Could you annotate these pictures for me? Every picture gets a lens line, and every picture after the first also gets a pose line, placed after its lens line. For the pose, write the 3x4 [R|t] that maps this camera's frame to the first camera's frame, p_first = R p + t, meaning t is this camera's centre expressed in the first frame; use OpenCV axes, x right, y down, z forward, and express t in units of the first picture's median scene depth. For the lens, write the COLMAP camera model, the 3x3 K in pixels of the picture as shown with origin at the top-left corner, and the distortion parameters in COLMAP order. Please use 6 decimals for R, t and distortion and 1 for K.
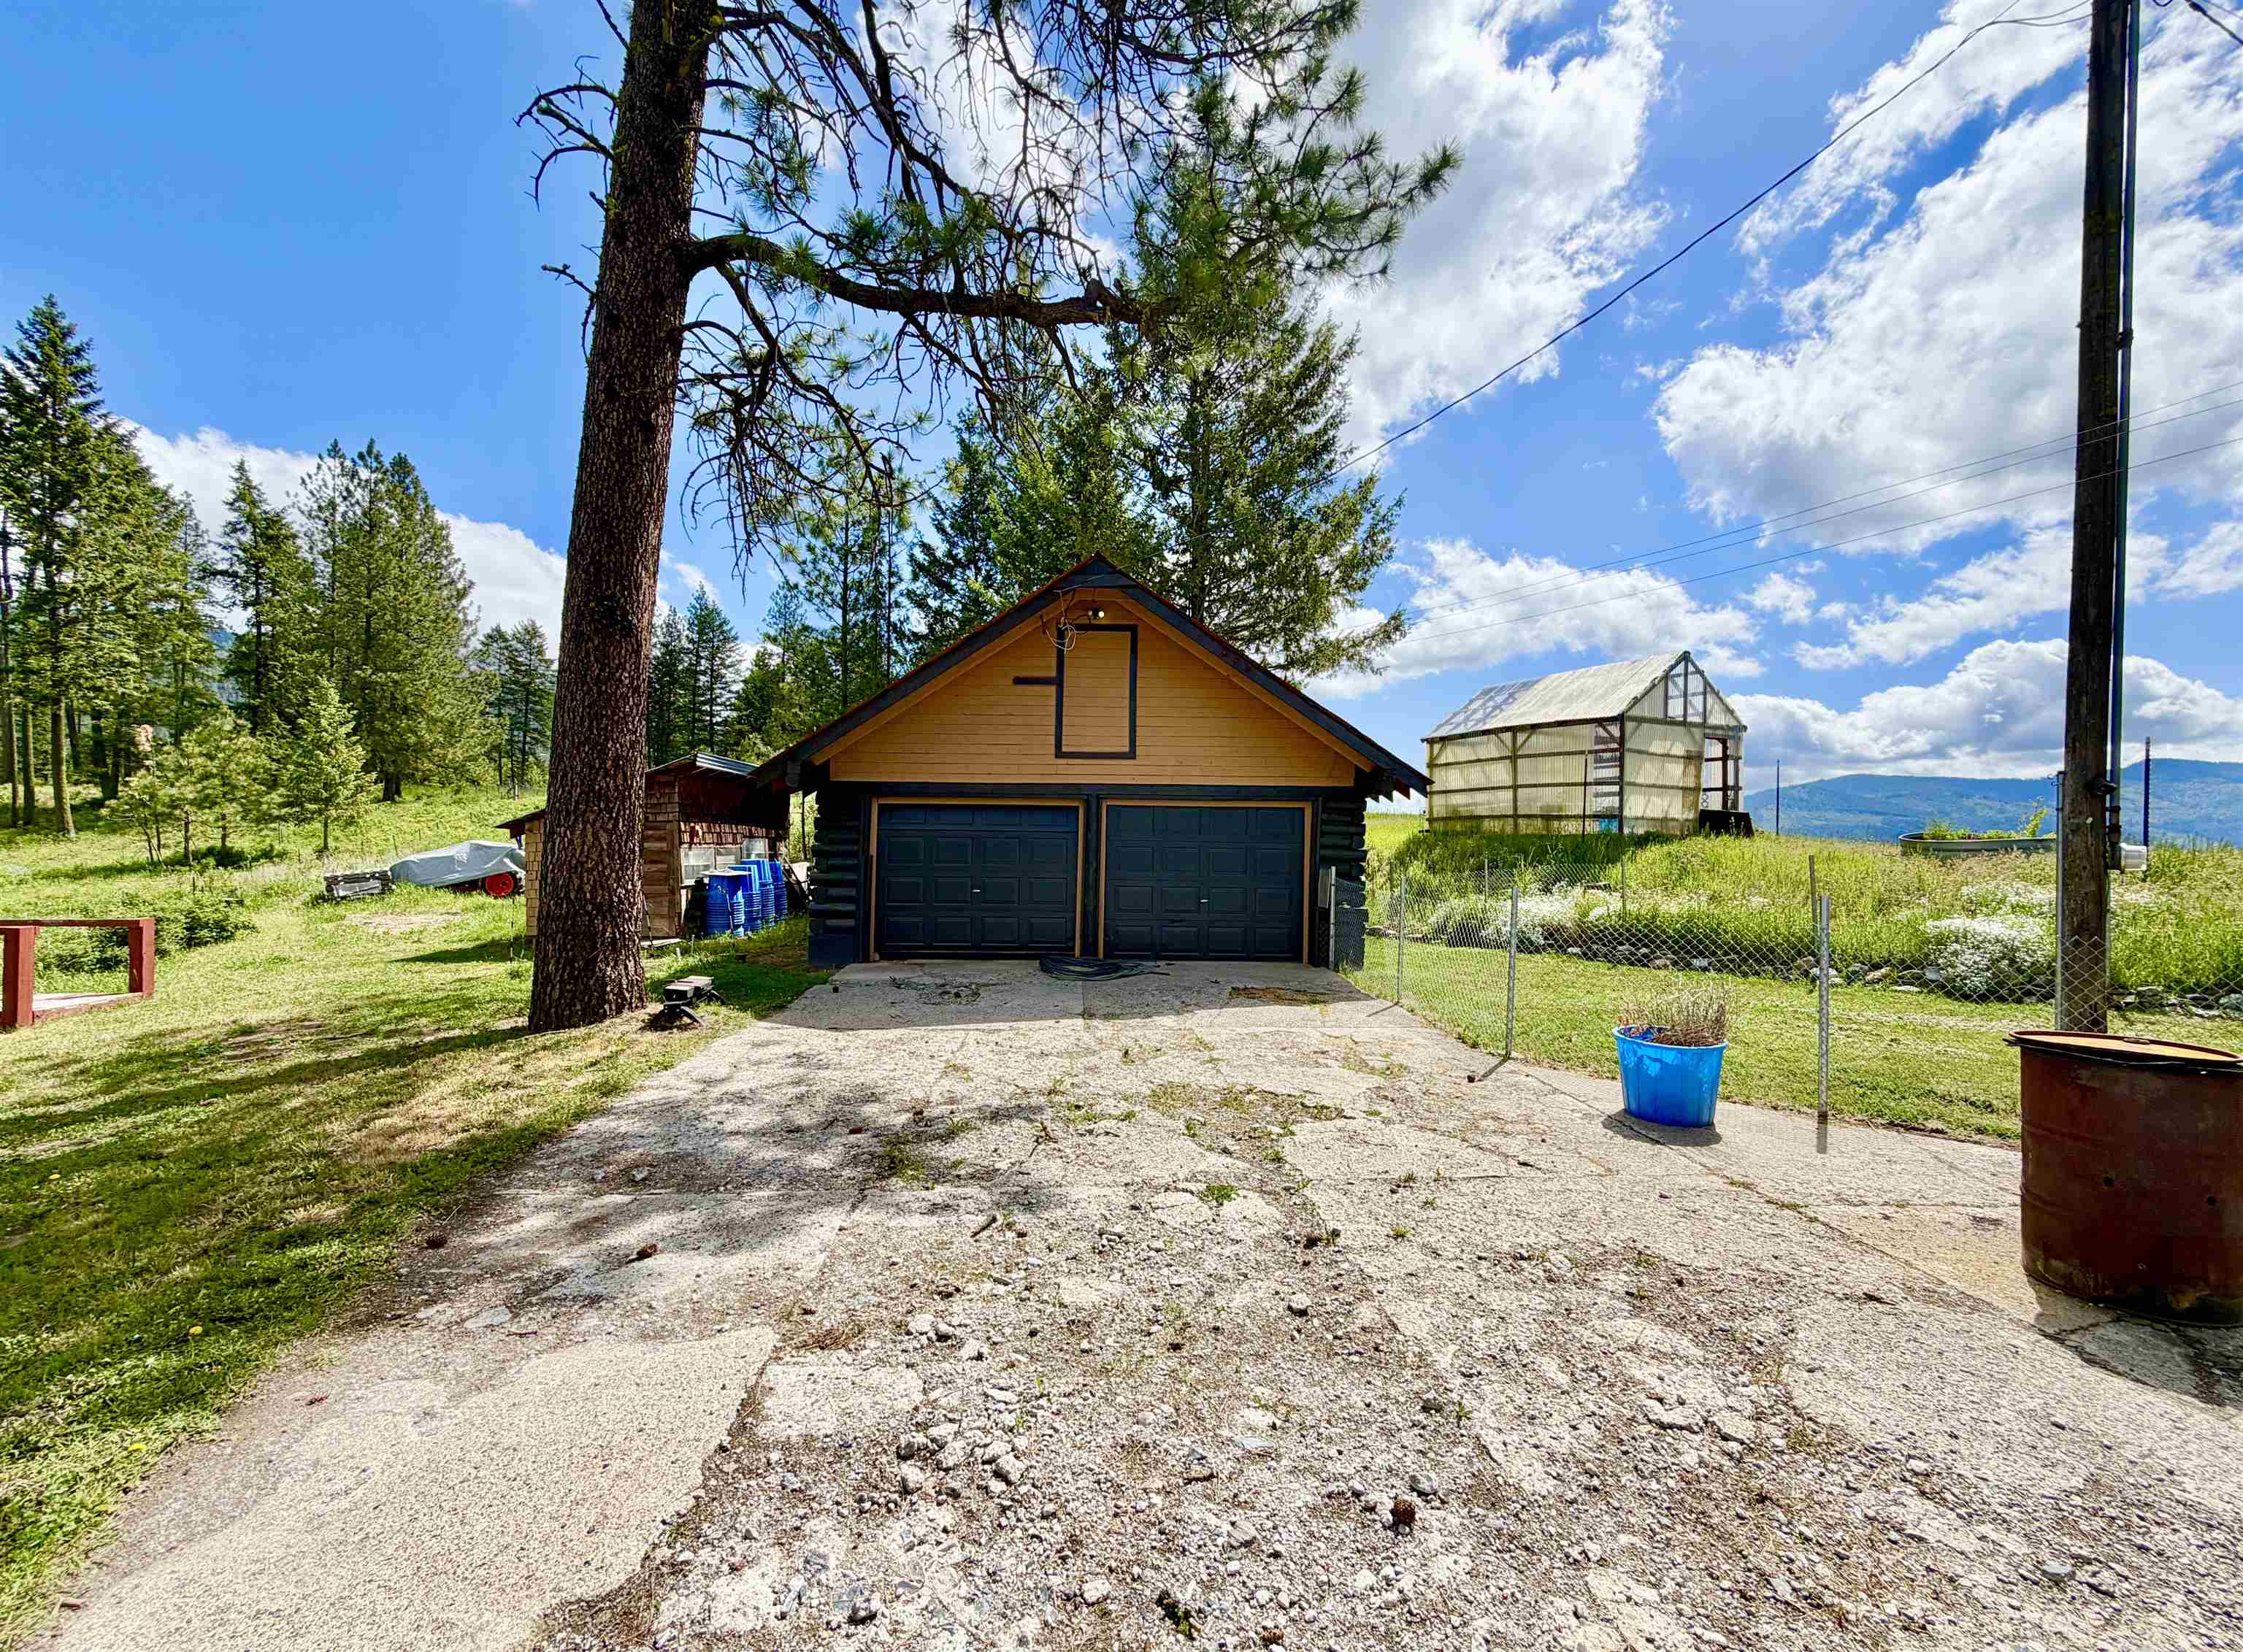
lens RADIAL K [[926.2, 0, 1121.5], [0, 926.2, 826.0], [0, 0, 1]] dist [-0.005262, 0.000007]
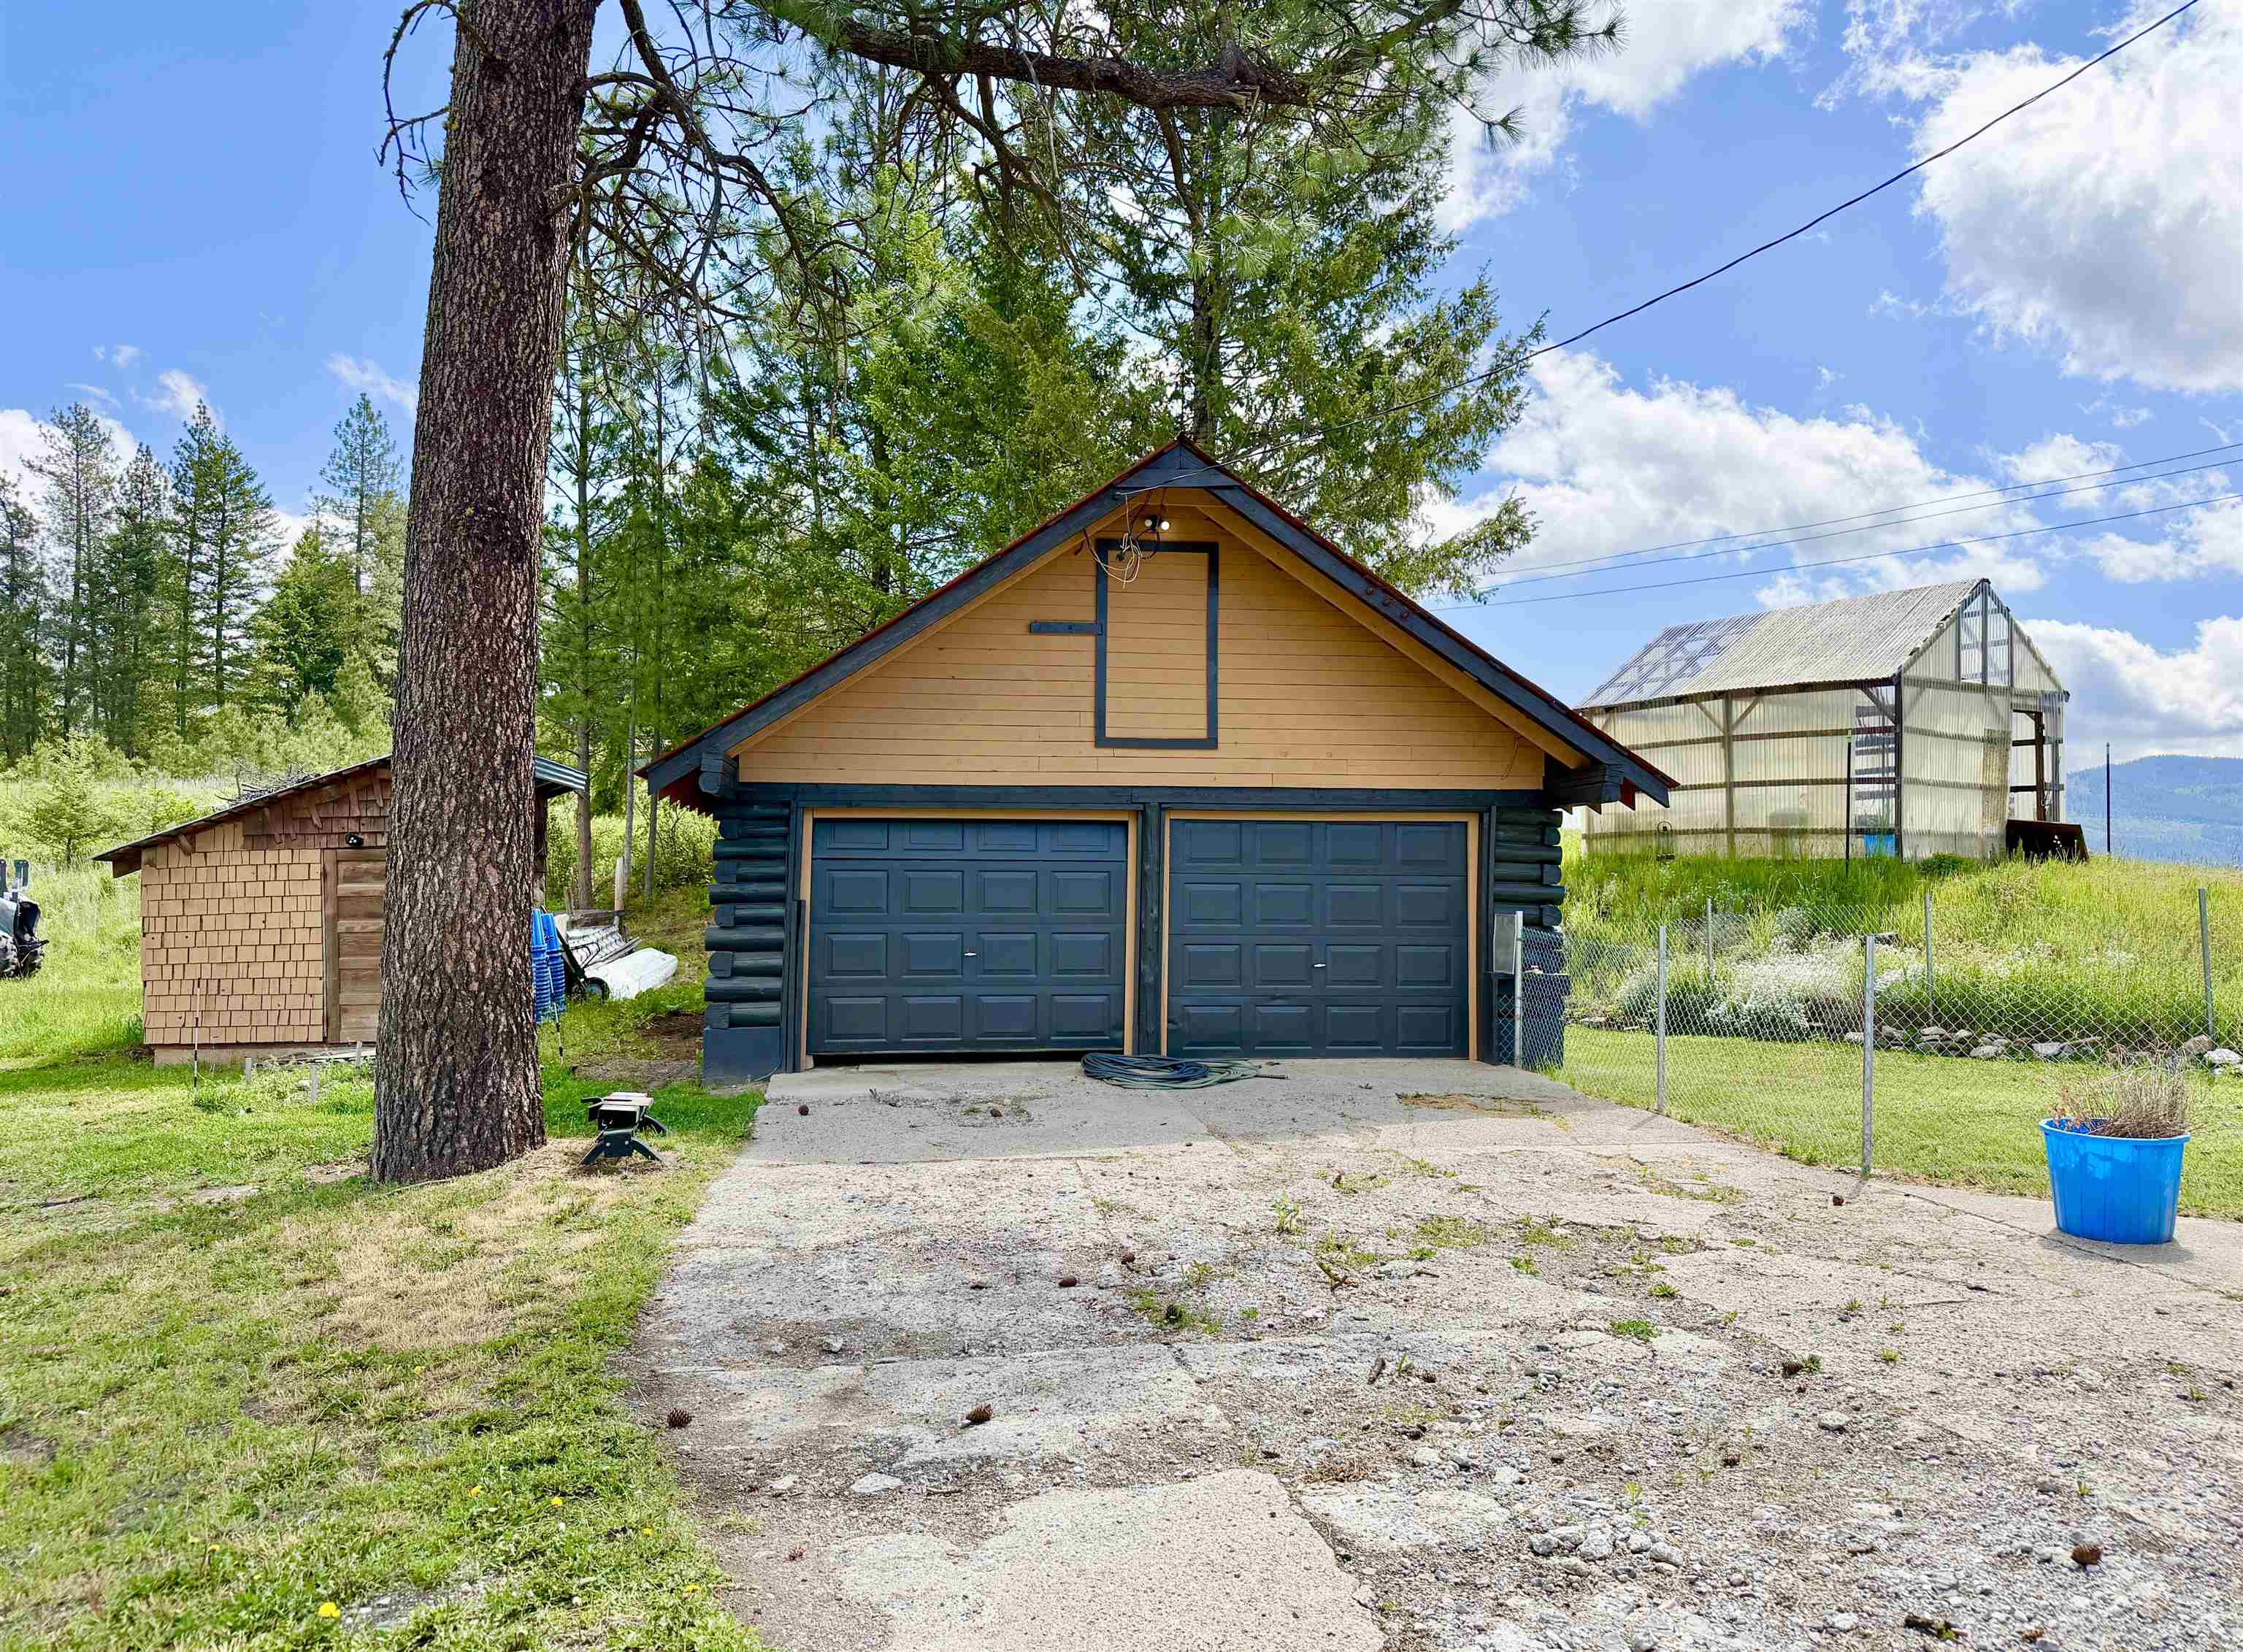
lens RADIAL K [[1630.0, 0, 1121.5], [0, 1630.0, 826.0], [0, 0, 1]] dist [0.040223, -0.063118]
pose [[0.994295, -0.003803, 0.106600, -0.135175], [0.004970, 0.999931, -0.010678, -0.004871], [-0.106552, 0.011147, 0.994245, -0.097094]]
